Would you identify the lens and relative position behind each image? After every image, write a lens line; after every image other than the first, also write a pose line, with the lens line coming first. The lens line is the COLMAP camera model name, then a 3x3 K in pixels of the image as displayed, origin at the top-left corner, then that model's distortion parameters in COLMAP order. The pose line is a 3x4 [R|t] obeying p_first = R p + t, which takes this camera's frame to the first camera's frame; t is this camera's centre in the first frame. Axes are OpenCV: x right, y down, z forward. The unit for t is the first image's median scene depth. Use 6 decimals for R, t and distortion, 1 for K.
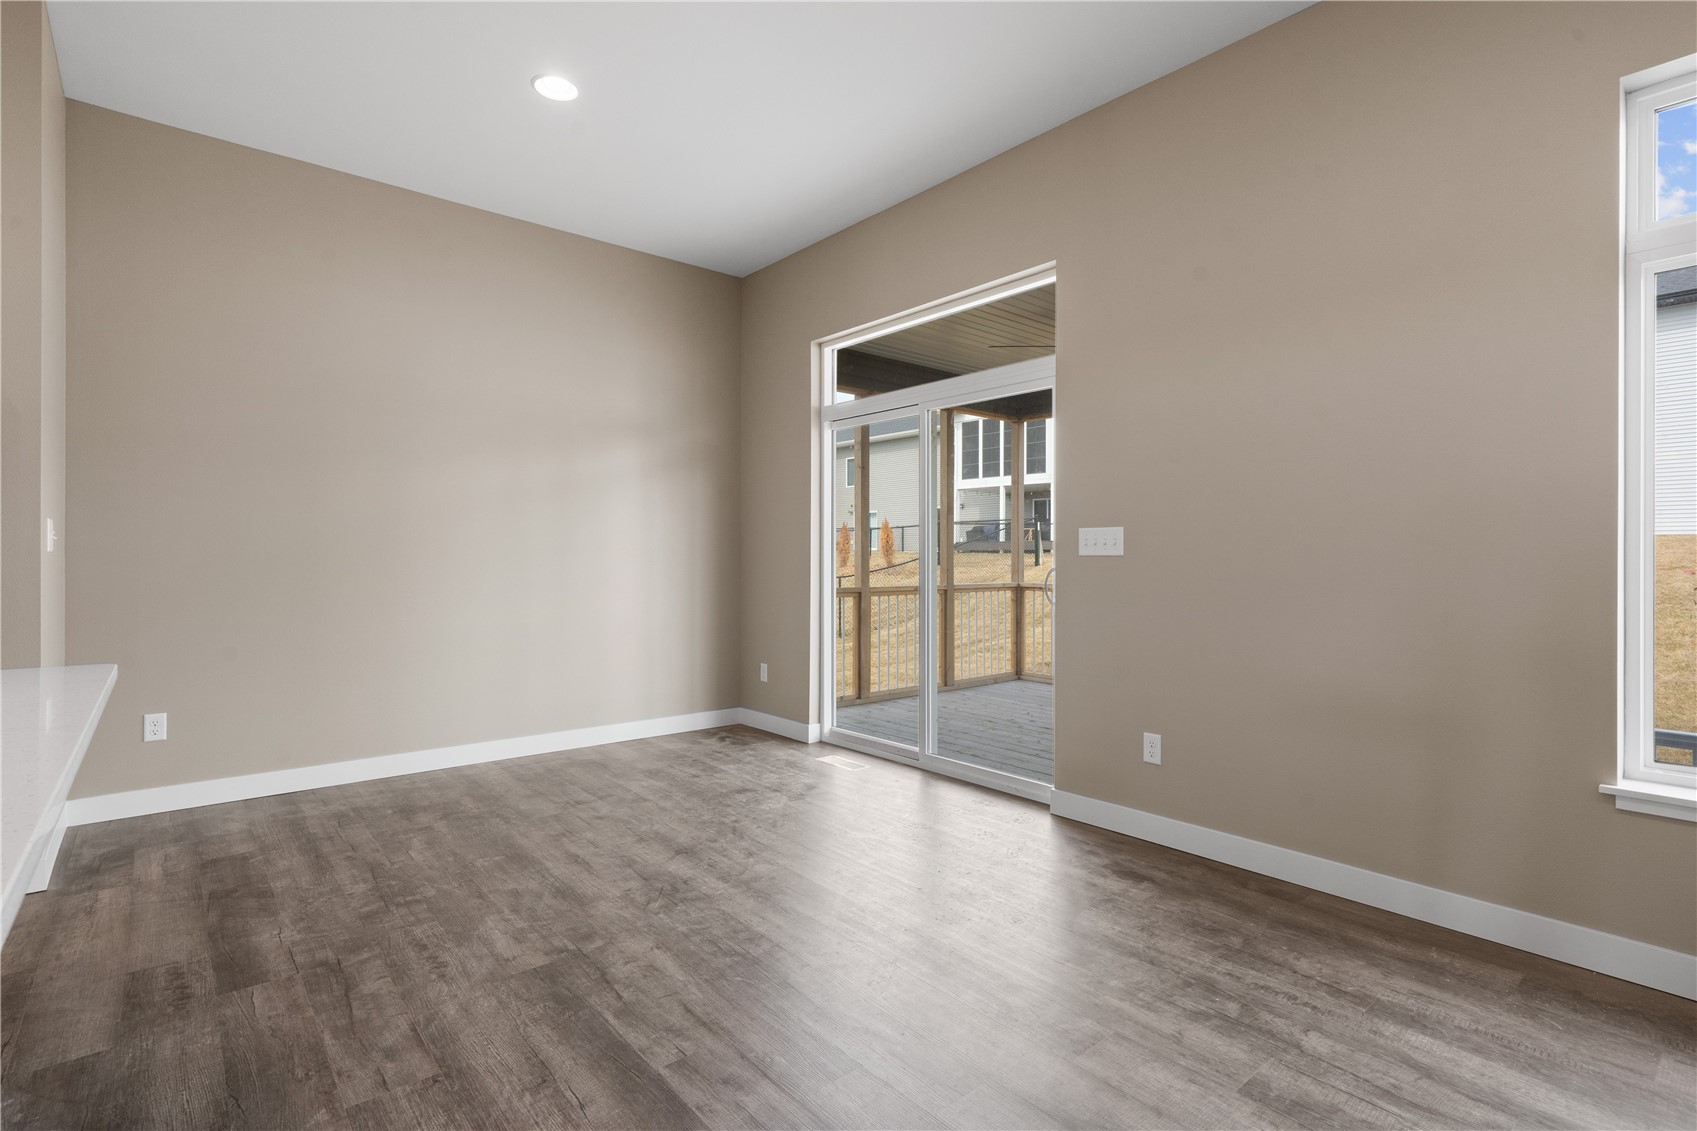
lens RADIAL K [[796.8, 0, 848.5], [0, 796.8, 565.5], [0, 0, 1]] dist [0.001339, 0.000187]
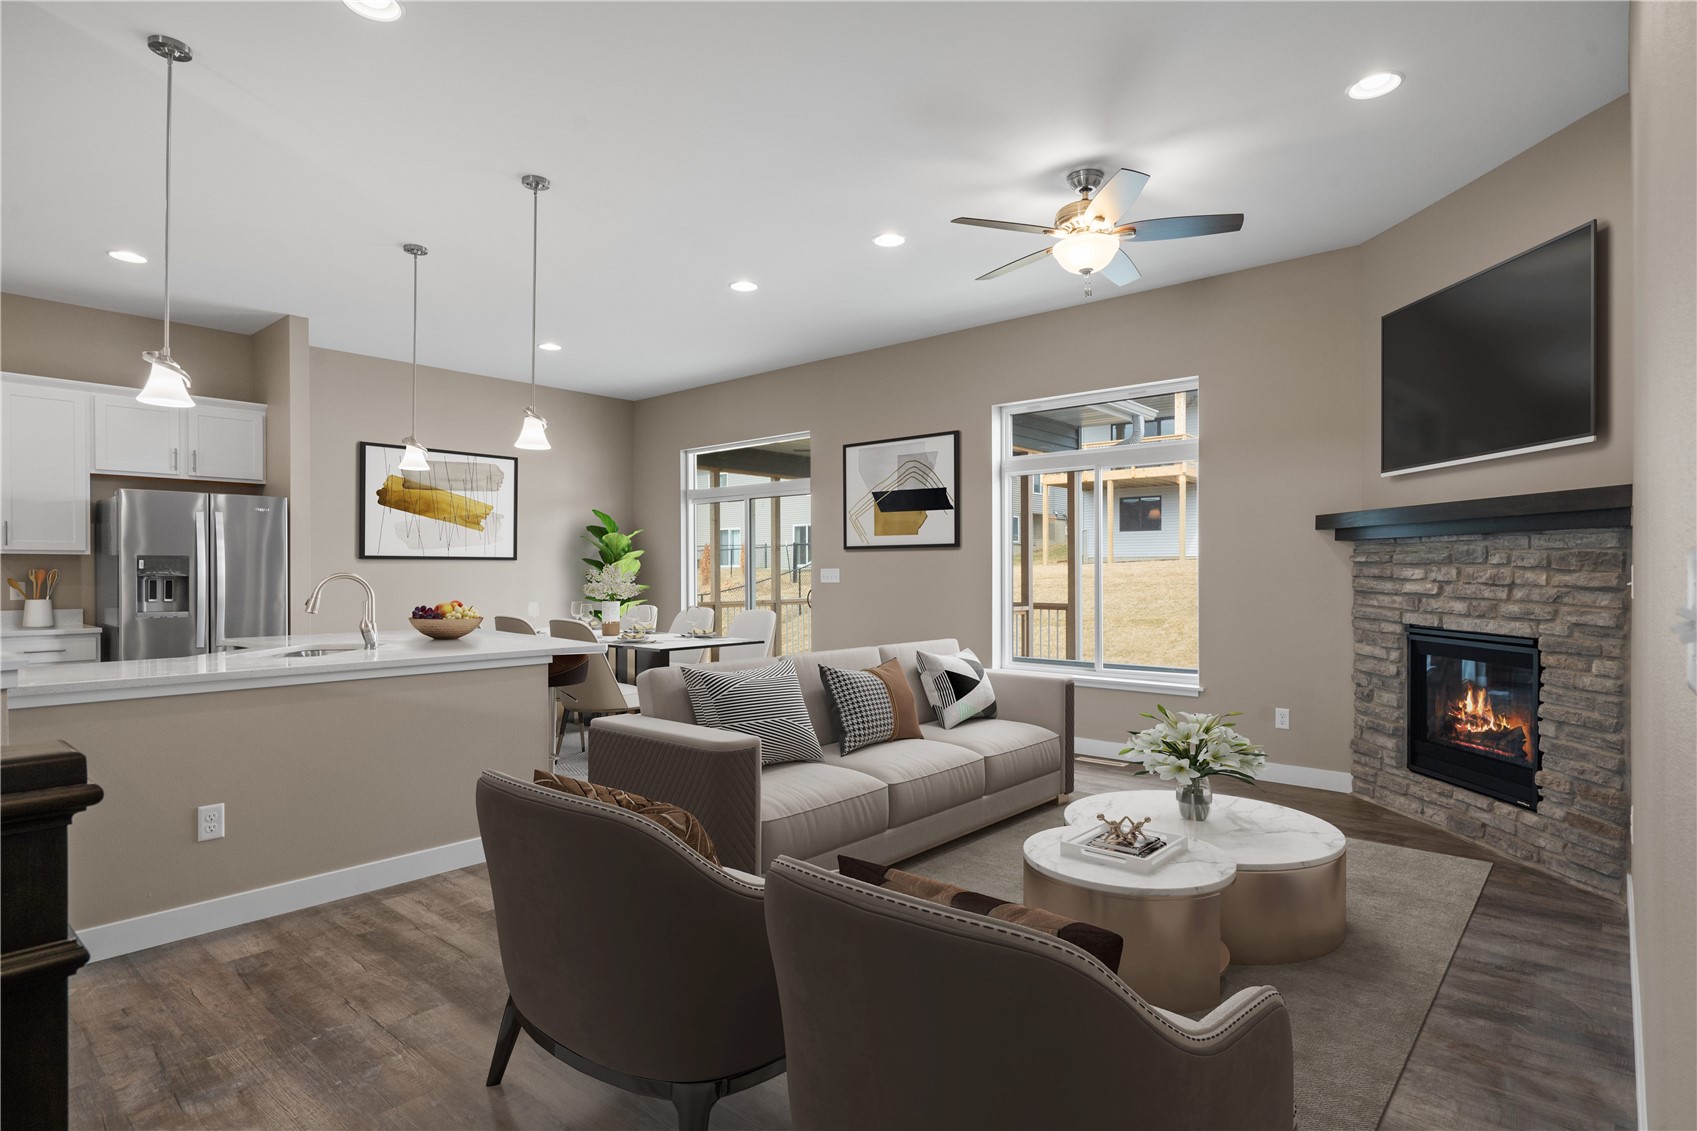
lens RADIAL K [[879.2, 0, 848.5], [0, 879.2, 565.5], [0, 0, 1]] dist [-0.000717, -0.000471]
pose [[0.988200, -0.003374, 0.153131, 0.029878], [0.006007, 0.999842, -0.016734, -0.023892], [-0.153050, 0.017456, 0.988064, -1.506273]]
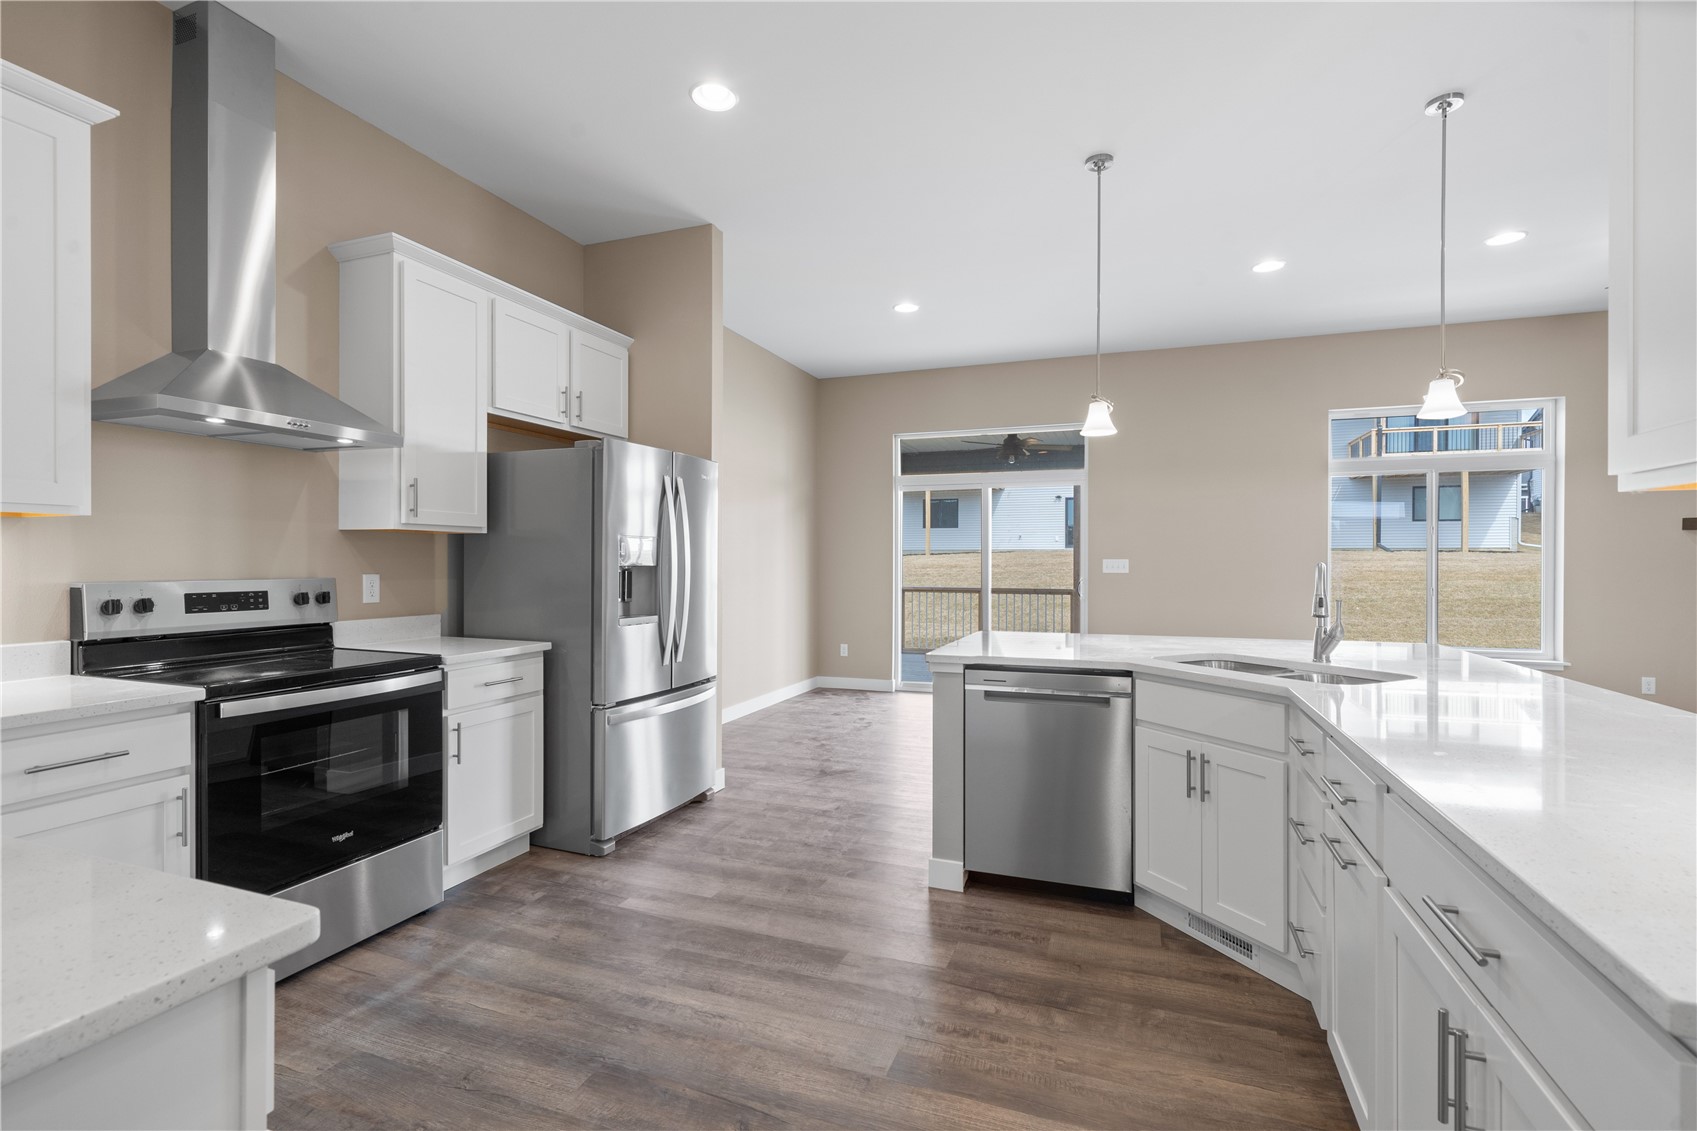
lens RADIAL K [[766.5, 0, 848.5], [0, 766.5, 565.5], [0, 0, 1]] dist [-0.002864, -0.000173]
pose [[0.872316, -0.005003, 0.488916, -1.582550], [0.006851, 0.999975, -0.001991, -0.040007], [-0.488894, 0.005086, 0.872329, -0.493301]]
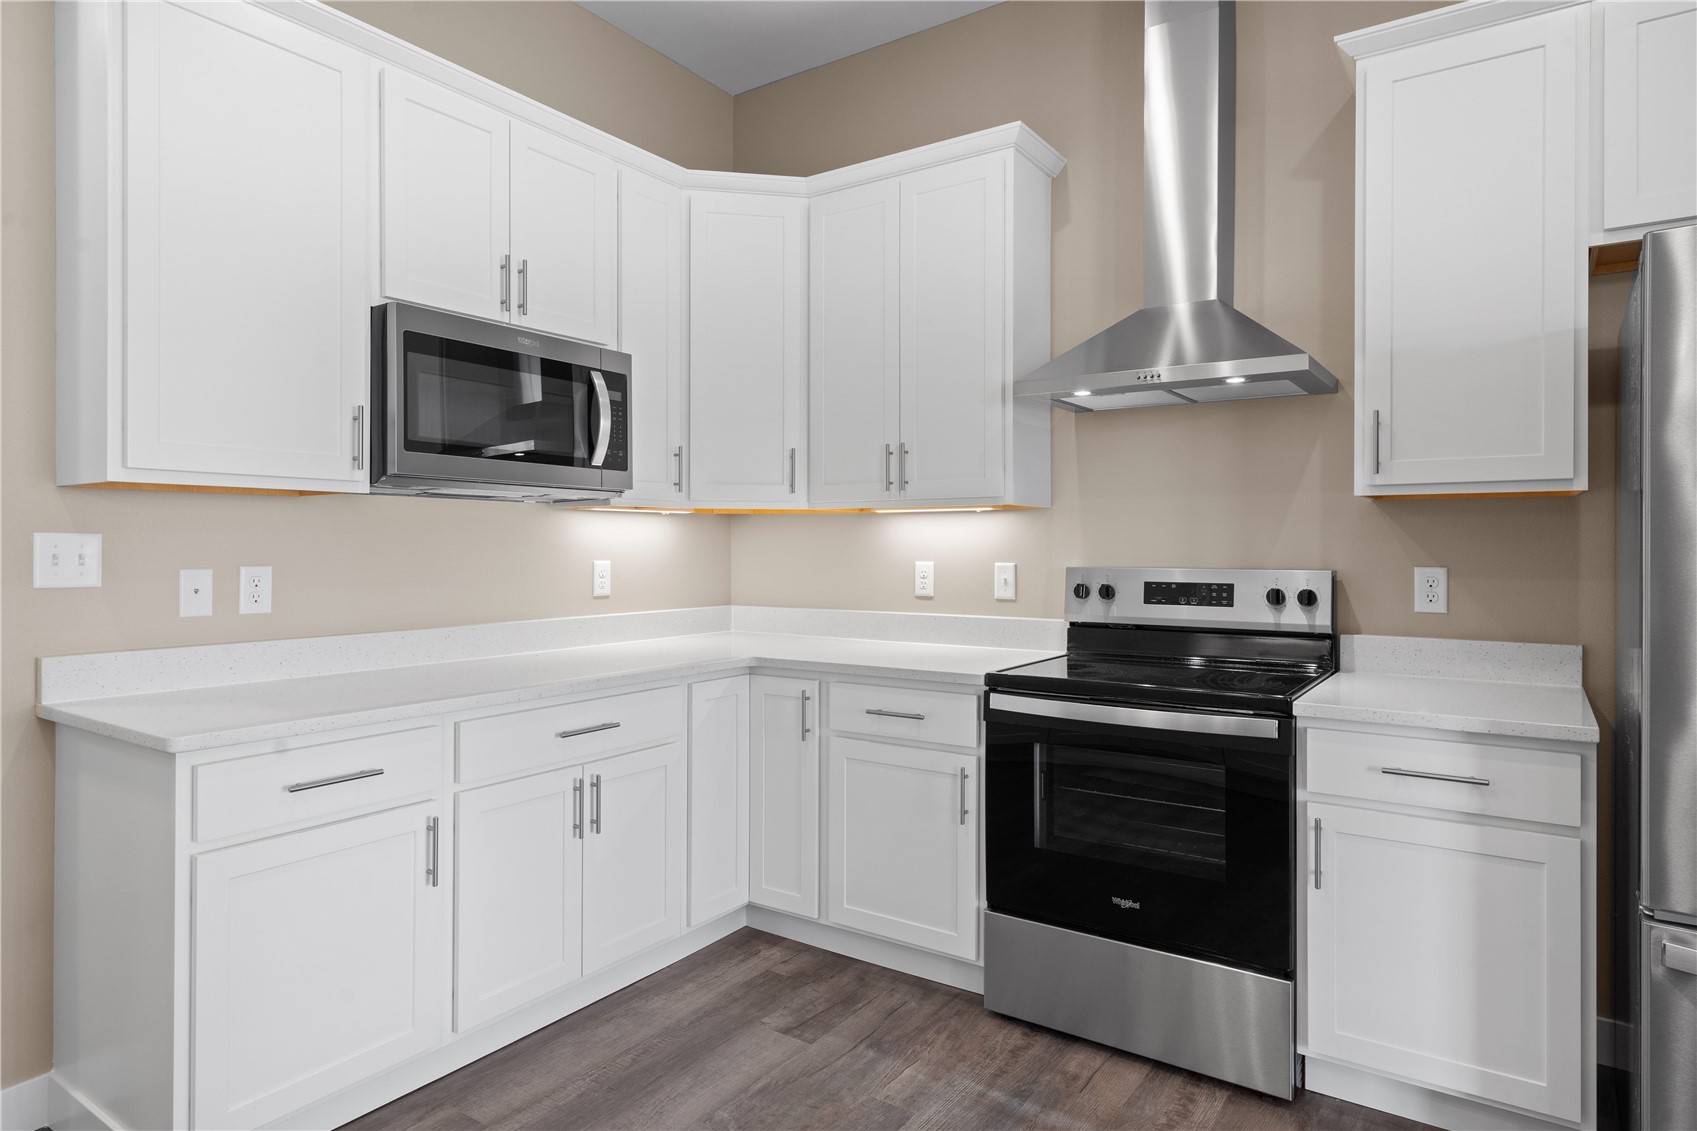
lens RADIAL K [[958.6, 0, 849.2], [0, 958.6, 549.9], [0, 0, 1]] dist [-0.000670, 0.000166]
pose [[0.274573, -0.001074, -0.961566, -0.883273], [-0.010400, 0.999938, -0.004087, -0.041149], [0.961510, 0.011123, 0.274545, 0.110679]]
